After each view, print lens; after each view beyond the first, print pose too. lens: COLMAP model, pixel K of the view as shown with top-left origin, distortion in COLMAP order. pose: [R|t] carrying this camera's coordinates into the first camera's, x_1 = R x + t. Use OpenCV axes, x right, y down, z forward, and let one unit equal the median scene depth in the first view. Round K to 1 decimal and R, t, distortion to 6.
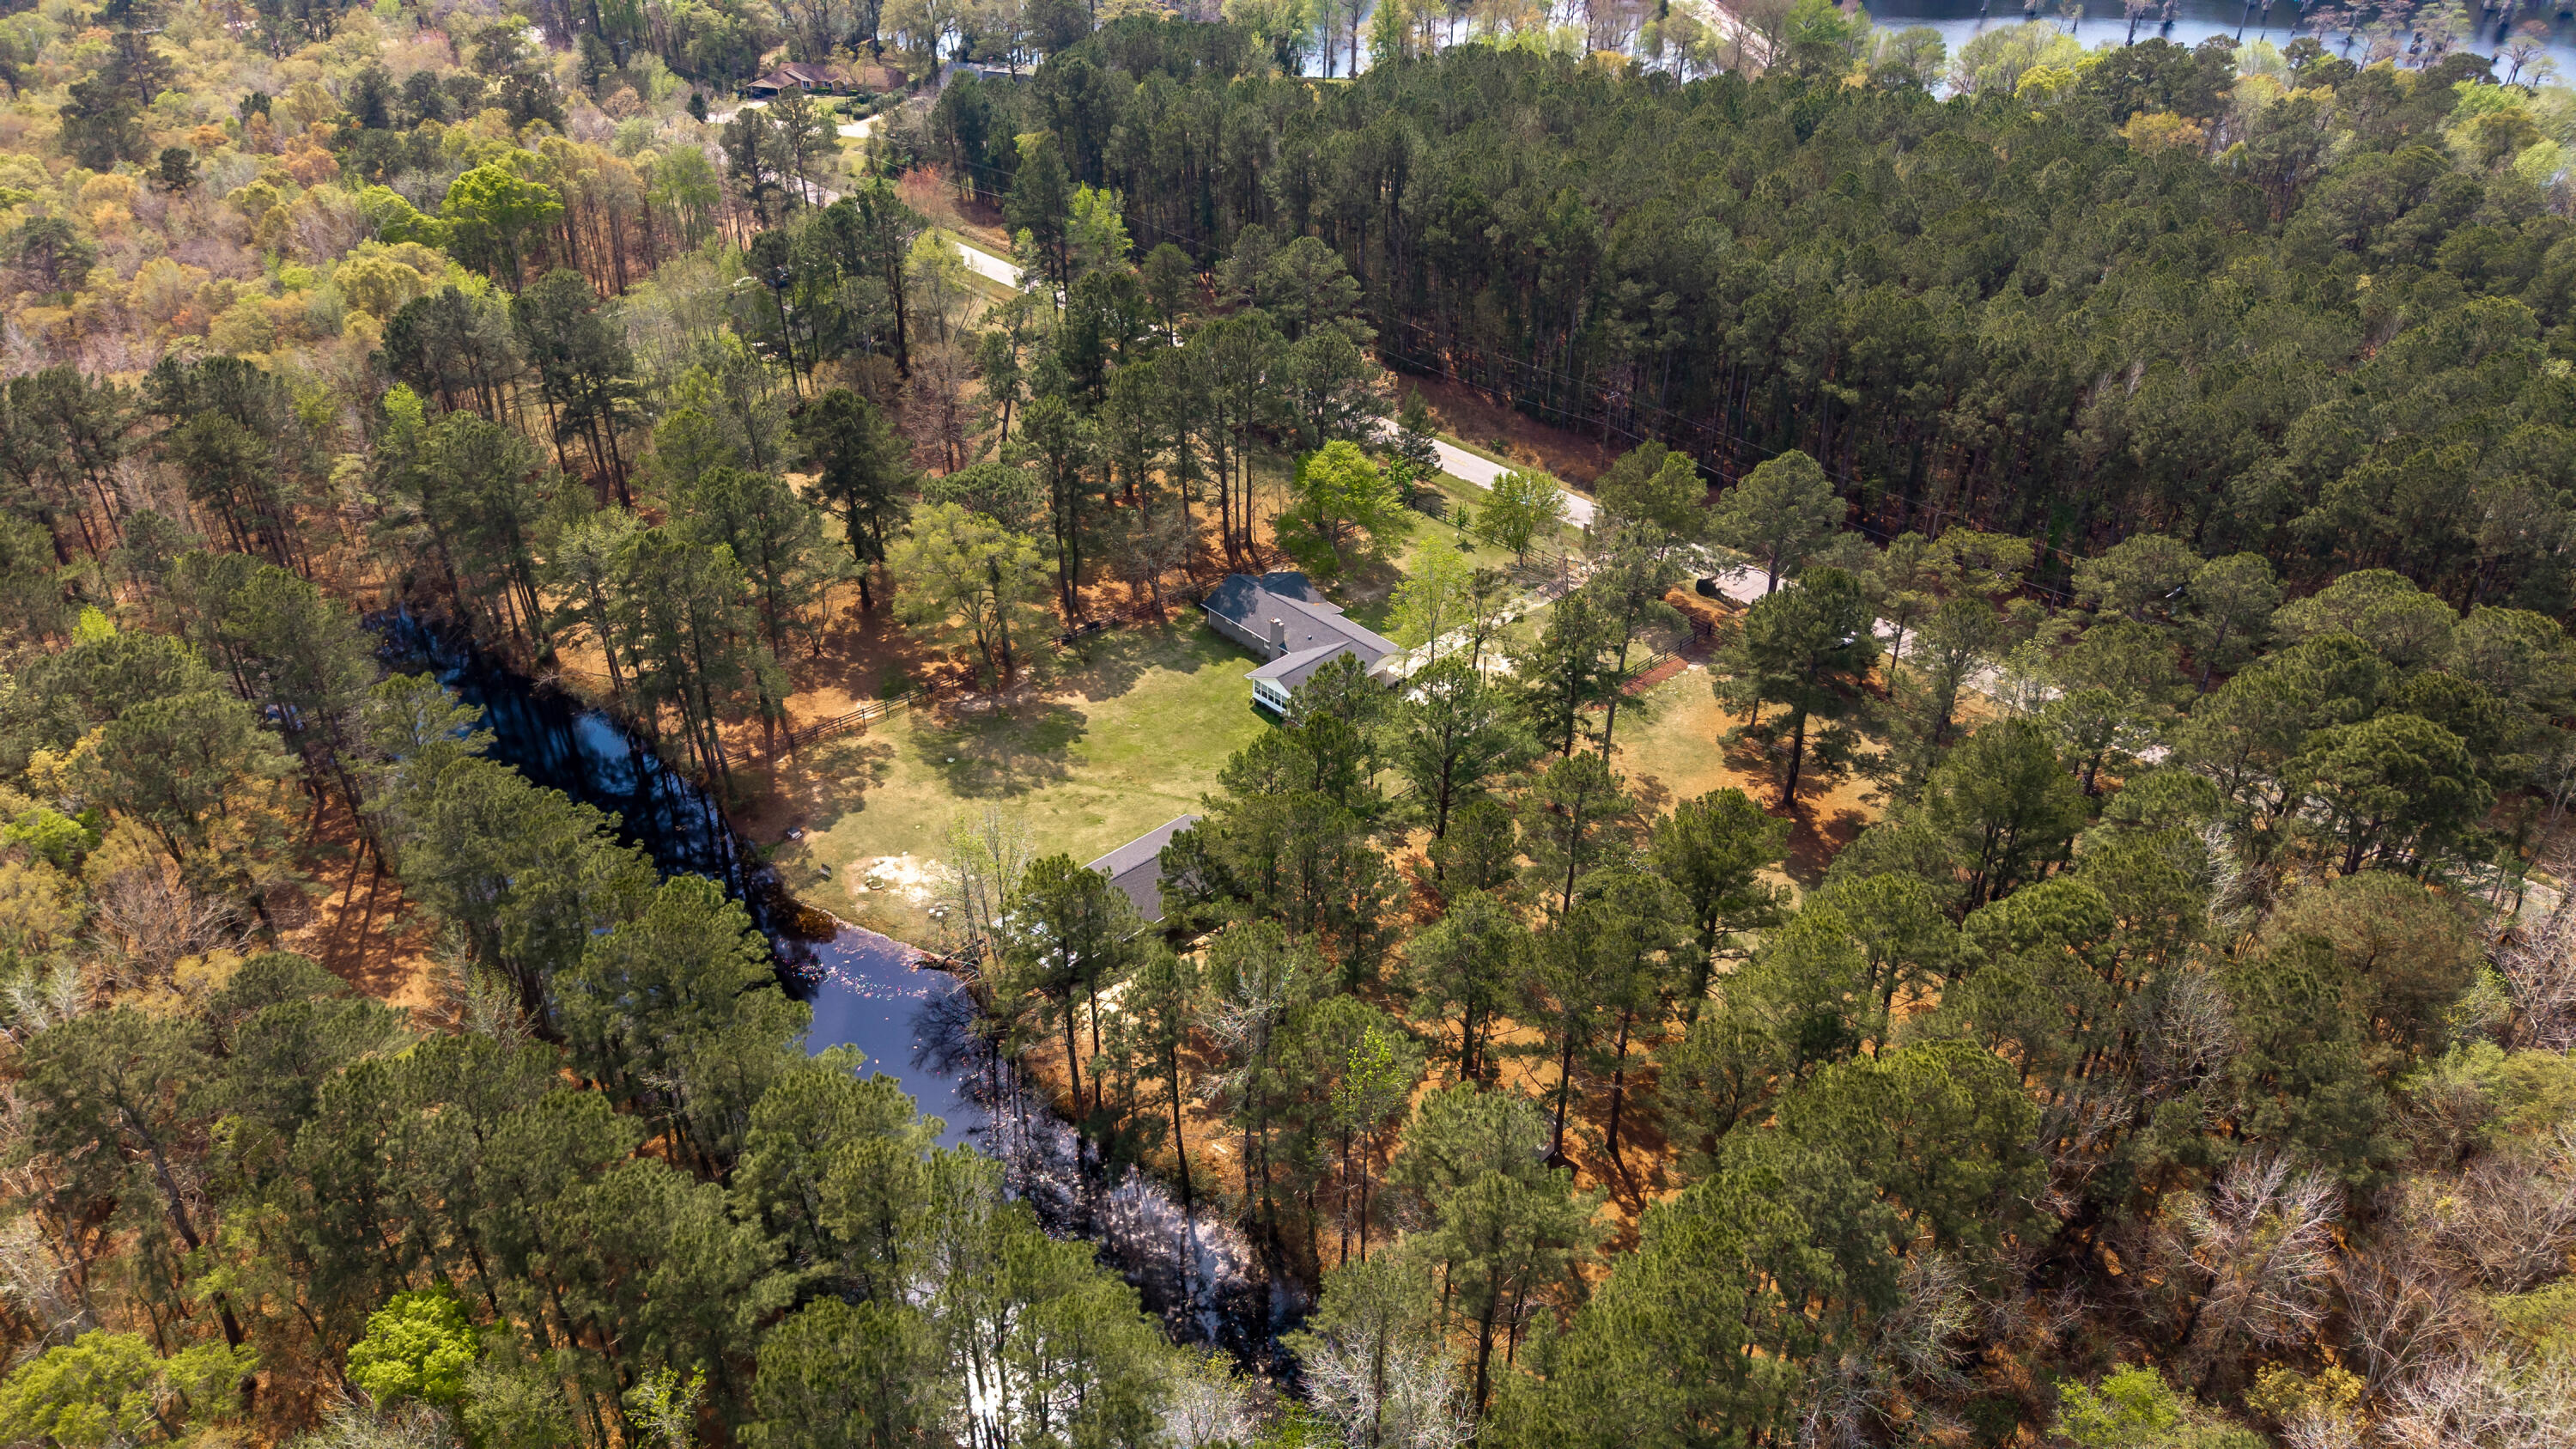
lens RADIAL K [[1717.2, 0, 1288.8], [0, 1717.2, 727.8], [0, 0, 1]] dist [-0.001634, -0.001100]
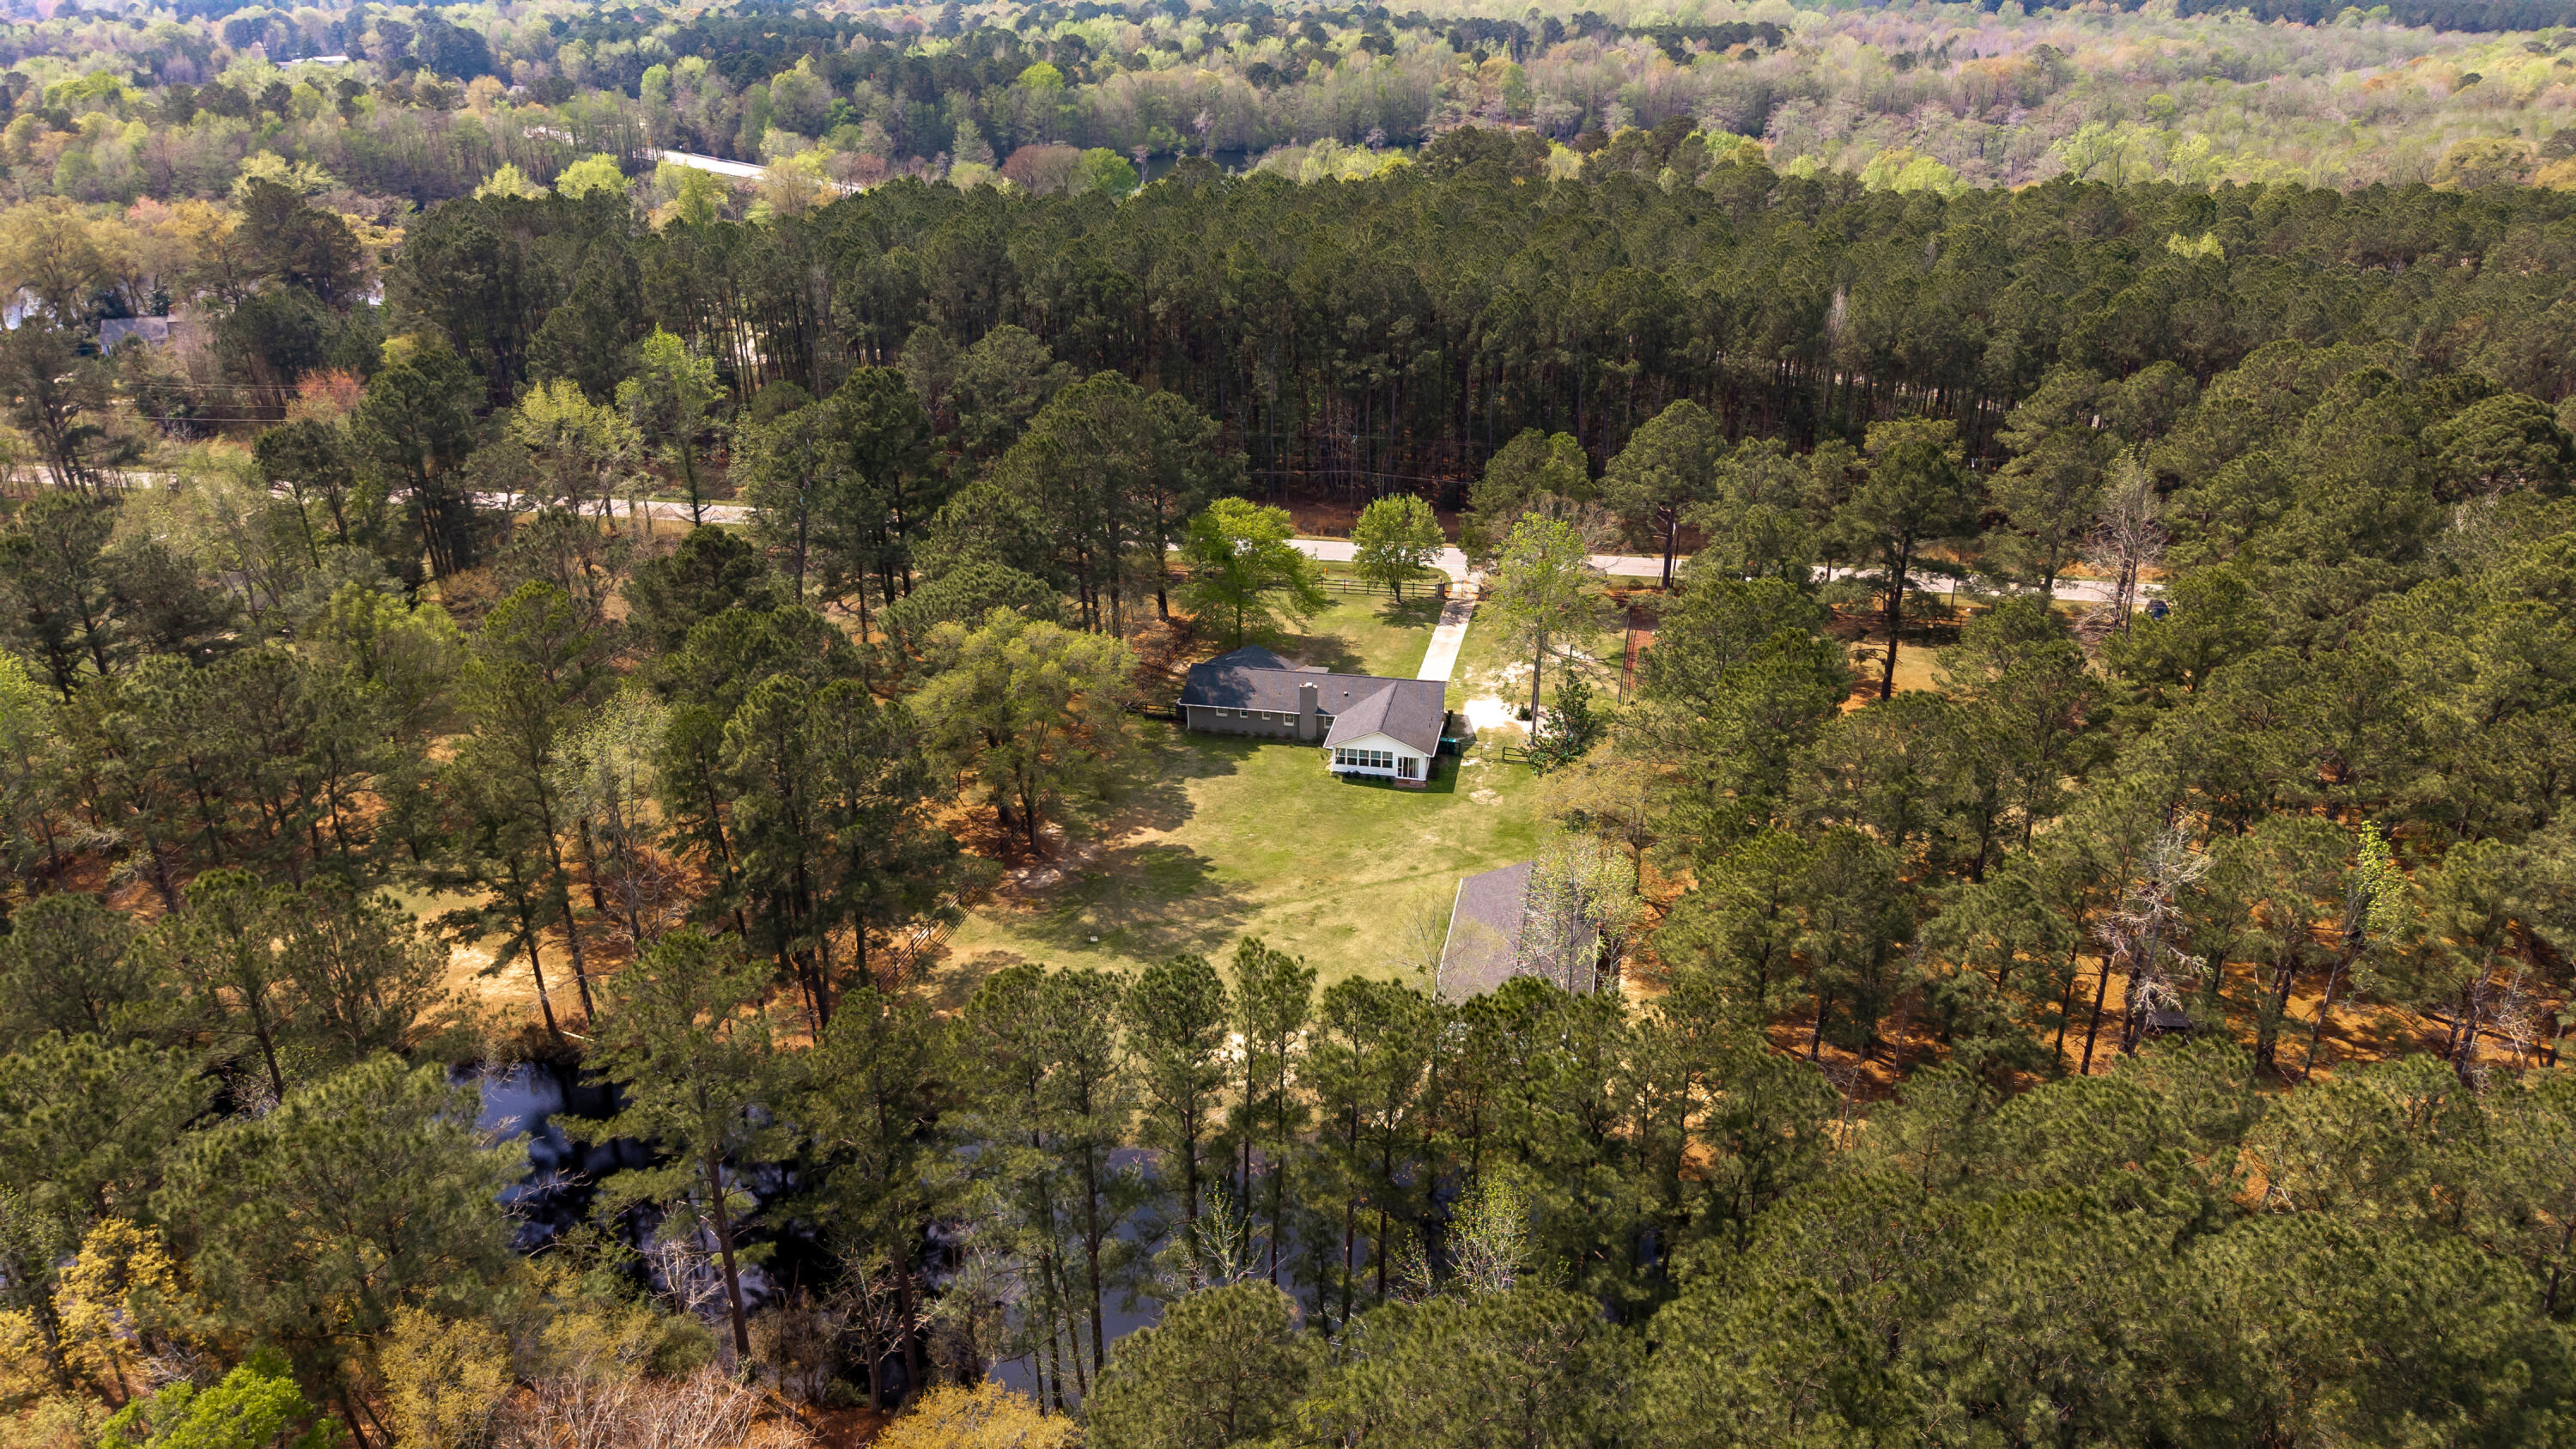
lens RADIAL K [[1717.2, 0, 1285.2], [0, 1717.2, 723.1], [0, 0, 1]] dist [-0.001634, -0.001100]
pose [[0.812300, -0.248898, 0.527464, -0.494180], [0.326593, 0.943397, -0.057789, 0.000565], [-0.483224, 0.219208, 0.847610, 0.307037]]
